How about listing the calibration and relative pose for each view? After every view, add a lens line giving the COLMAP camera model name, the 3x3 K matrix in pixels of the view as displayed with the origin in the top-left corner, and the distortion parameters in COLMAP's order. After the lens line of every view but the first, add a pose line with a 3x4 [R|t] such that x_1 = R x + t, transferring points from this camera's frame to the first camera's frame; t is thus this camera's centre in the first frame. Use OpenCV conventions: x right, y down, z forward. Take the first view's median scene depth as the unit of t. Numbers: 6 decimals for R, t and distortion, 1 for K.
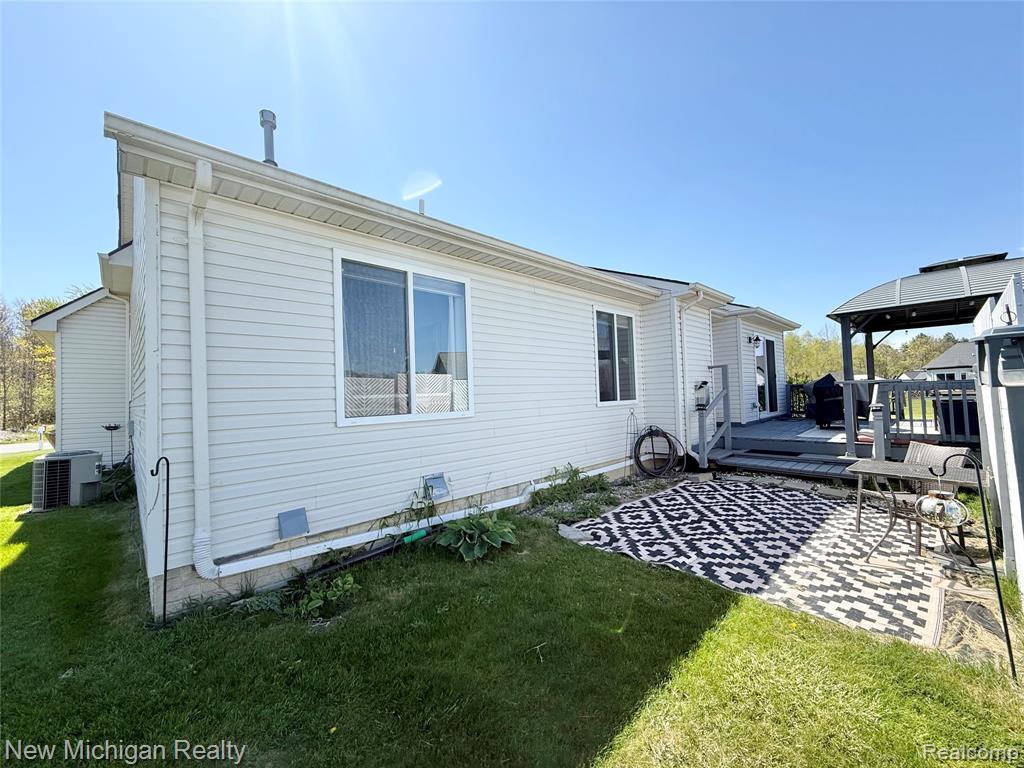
lens RADIAL K [[405.8, 0, 510.0], [0, 405.8, 382.9], [0, 0, 1]] dist [-0.000187, 0.000048]
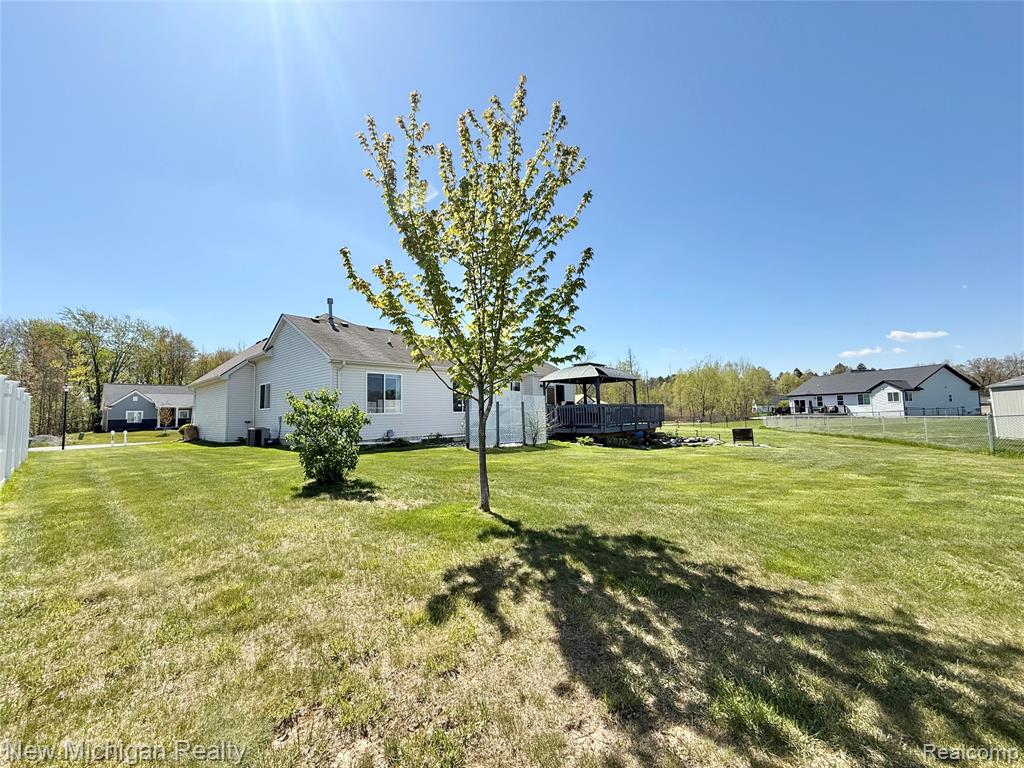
lens RADIAL K [[405.8, 0, 510.0], [0, 405.8, 382.9], [0, 0, 1]] dist [-0.000187, 0.000048]
pose [[0.997993, 0.015075, 0.061504, 0.619116], [-0.012015, 0.998686, -0.049813, -0.021941], [-0.062175, 0.048974, 0.996863, -2.549729]]
